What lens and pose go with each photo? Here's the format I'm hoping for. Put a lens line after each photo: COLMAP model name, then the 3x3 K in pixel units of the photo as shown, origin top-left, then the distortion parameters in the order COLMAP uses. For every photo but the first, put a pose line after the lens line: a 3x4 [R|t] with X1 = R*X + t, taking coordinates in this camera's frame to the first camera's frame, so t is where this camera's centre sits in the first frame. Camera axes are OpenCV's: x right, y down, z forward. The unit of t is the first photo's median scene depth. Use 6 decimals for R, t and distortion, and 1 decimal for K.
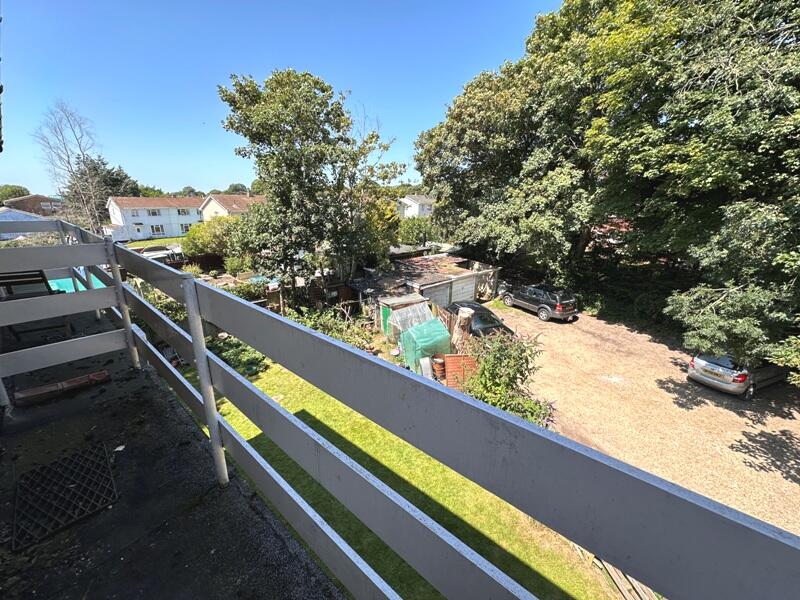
lens RADIAL K [[320.2, 0, 400.5], [0, 320.2, 302.9], [0, 0, 1]] dist [-0.001975, 0.000174]
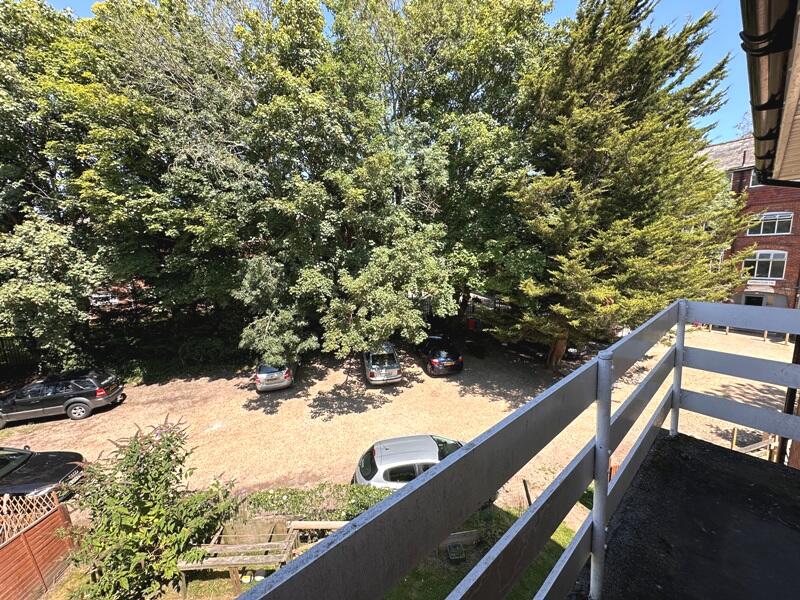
lens RADIAL K [[320.2, 0, 399.5], [0, 320.2, 301.4], [0, 0, 1]] dist [-0.001975, 0.000174]
pose [[0.147955, -0.169833, 0.974303, -0.167359], [0.332897, 0.936211, 0.112640, -0.053288], [-0.931283, 0.307677, 0.195054, 0.142144]]
